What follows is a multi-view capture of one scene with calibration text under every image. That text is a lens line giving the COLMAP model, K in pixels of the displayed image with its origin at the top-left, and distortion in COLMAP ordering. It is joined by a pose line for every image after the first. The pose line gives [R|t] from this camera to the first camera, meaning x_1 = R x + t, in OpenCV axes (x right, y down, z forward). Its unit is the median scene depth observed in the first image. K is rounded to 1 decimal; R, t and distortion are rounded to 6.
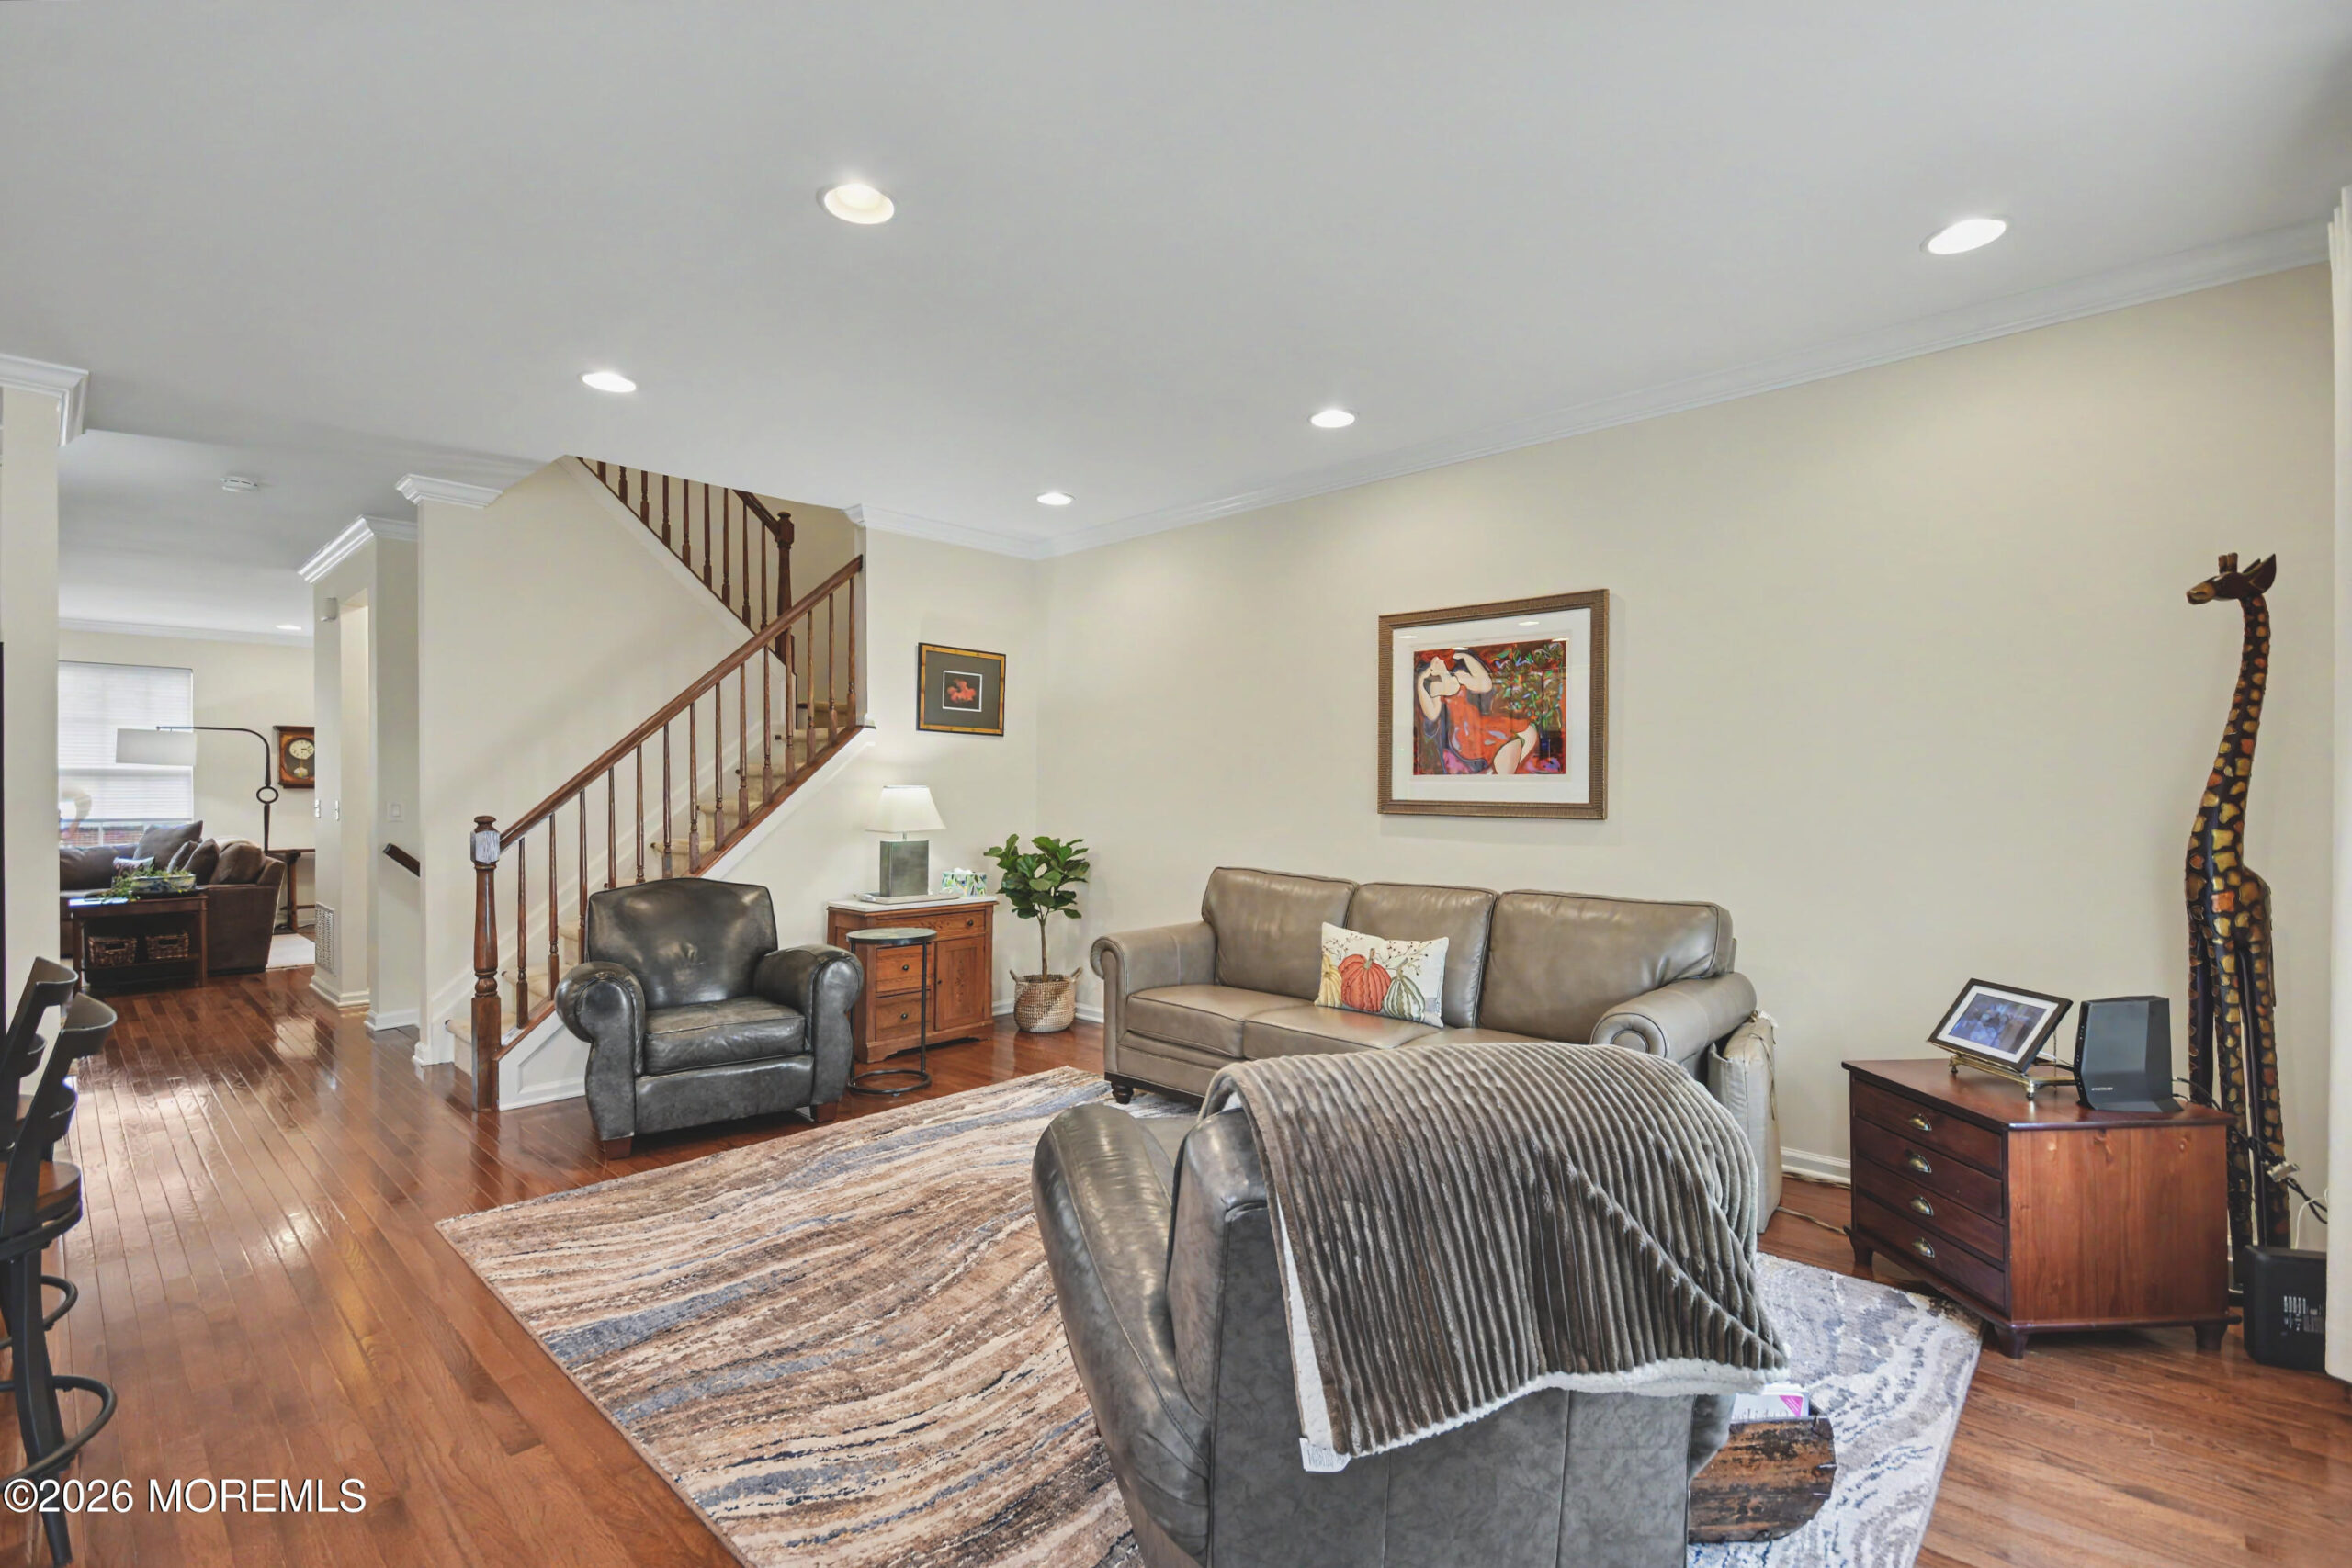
lens RADIAL K [[1050.8, 0, 1157.2], [0, 1050.8, 794.1], [0, 0, 1]] dist [0.002291, 0.000513]
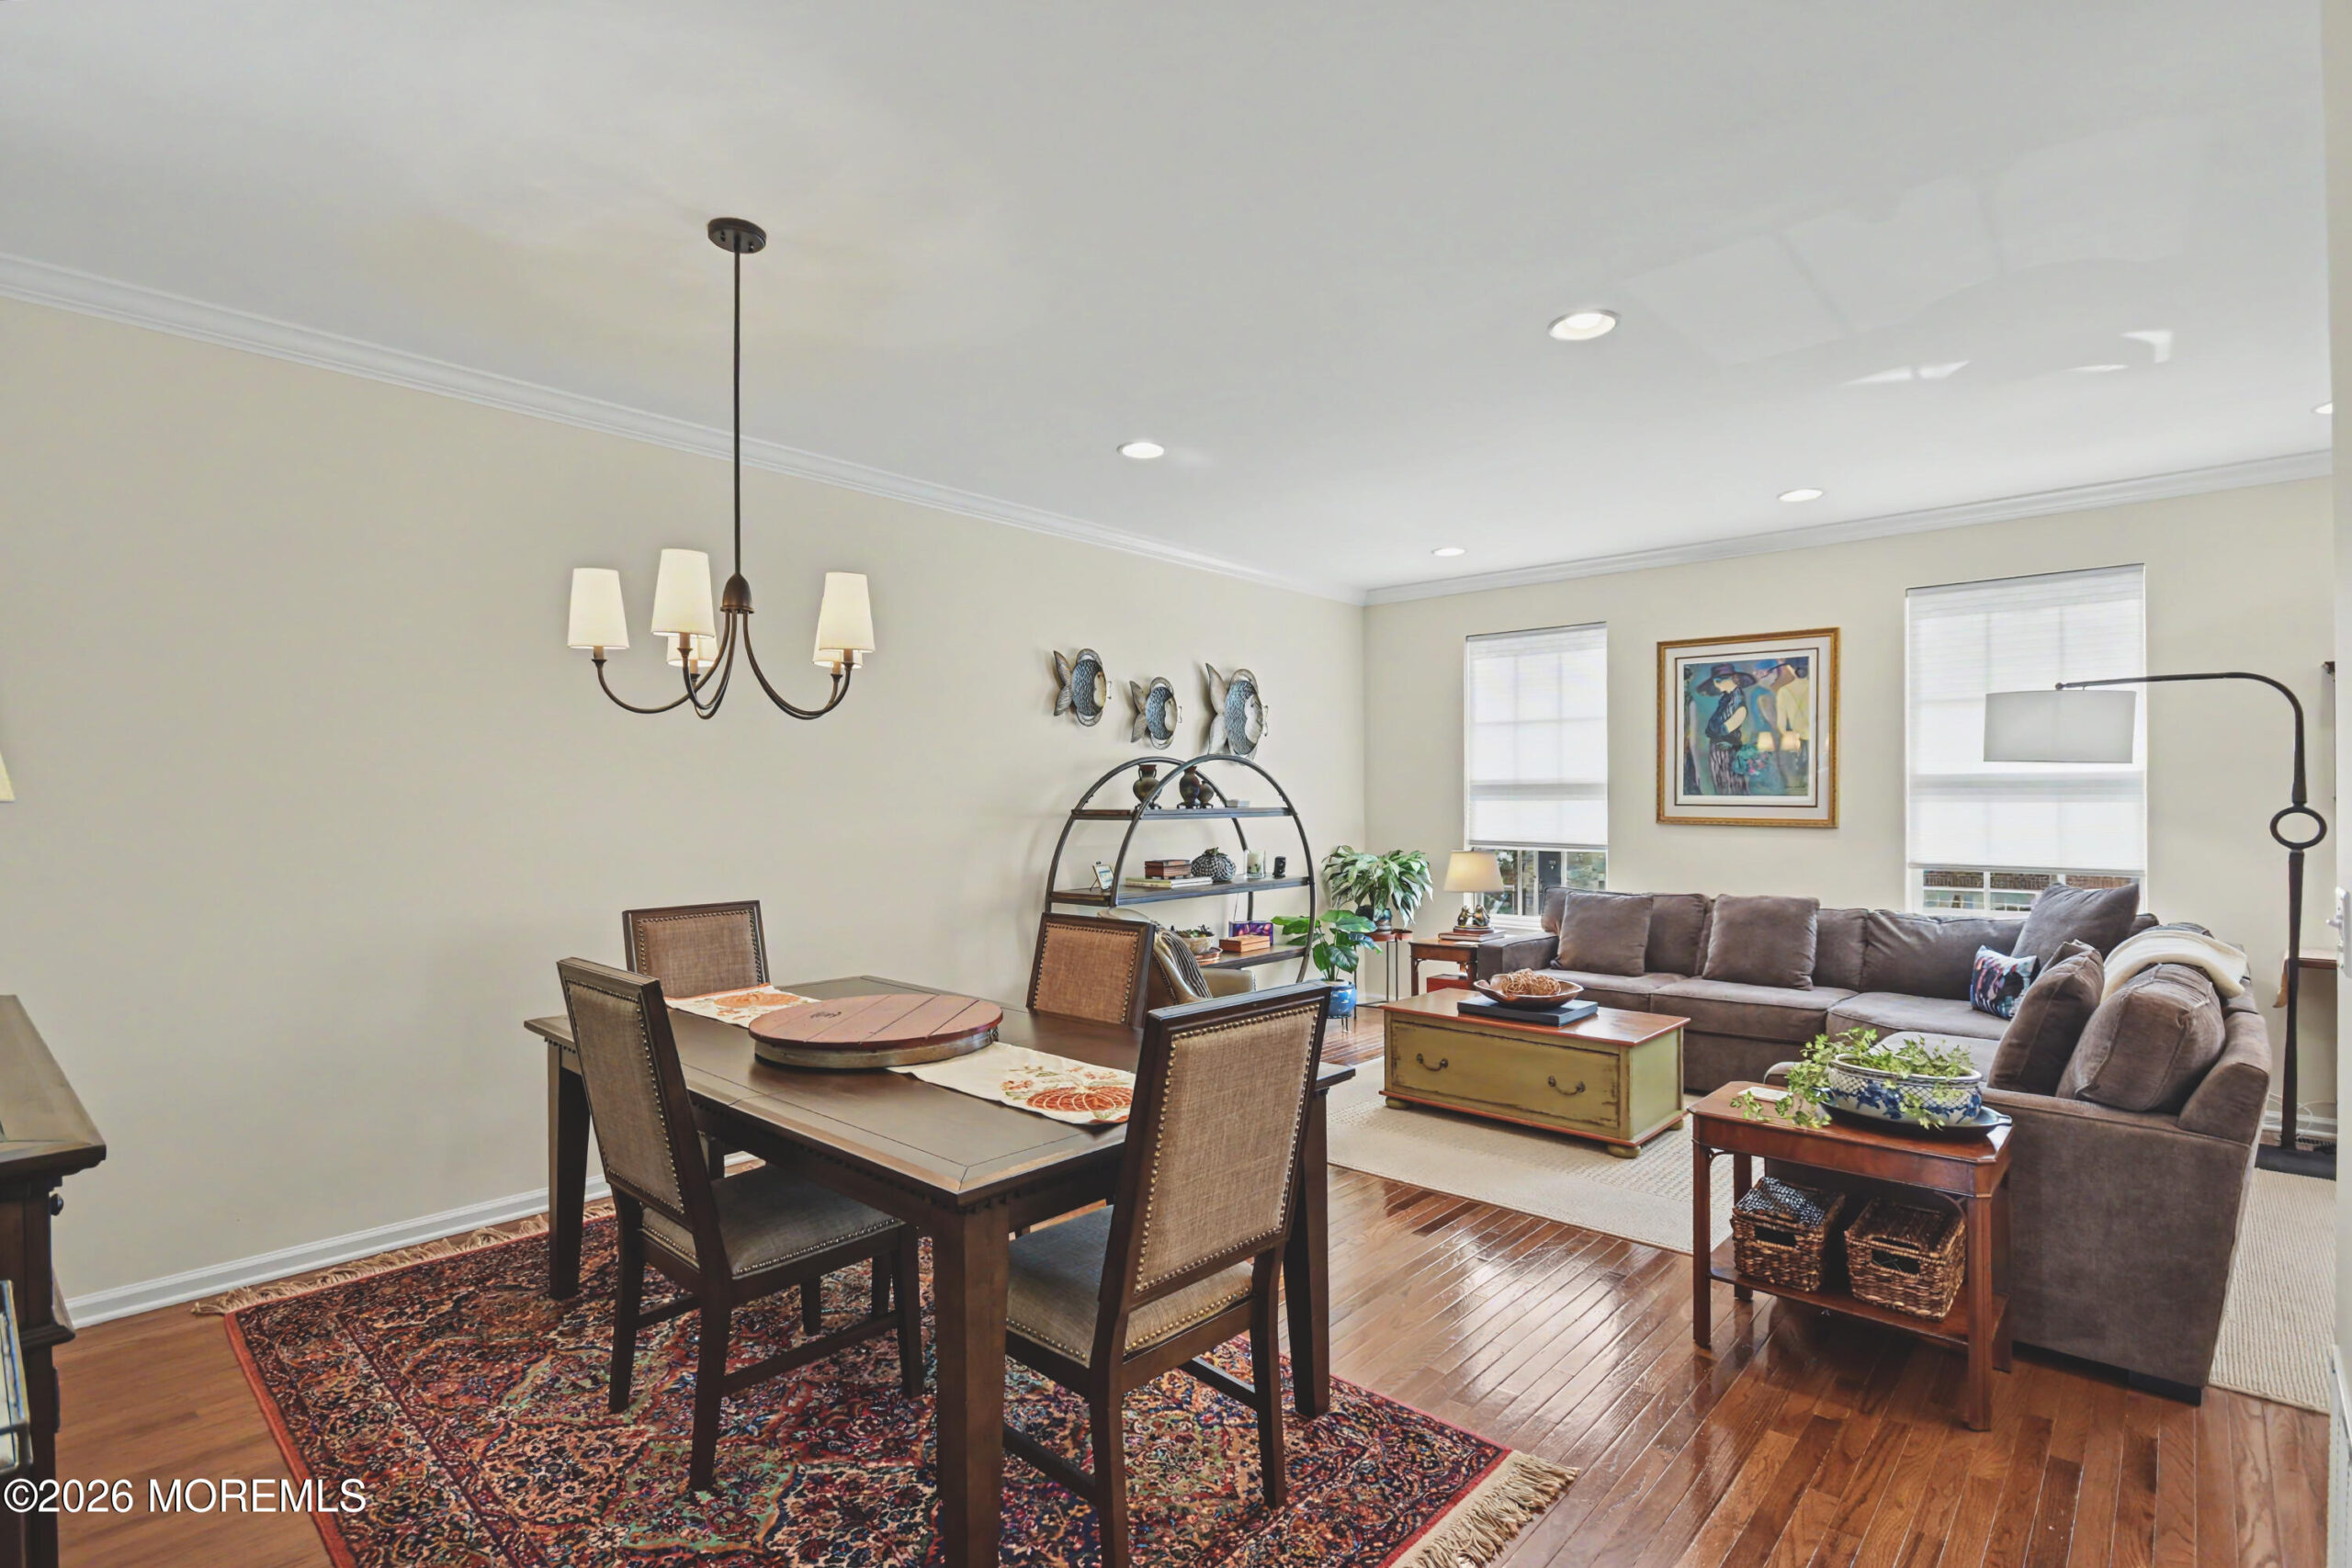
lens RADIAL K [[1110.2, 0, 1189.4], [0, 1110.2, 799.4], [0, 0, 1]] dist [-0.015752, -0.000119]
pose [[0.010358, -0.004146, -0.999938, -0.464087], [-0.001215, 0.999991, -0.004159, -0.008422], [0.999946, 0.001258, 0.010353, 0.613598]]
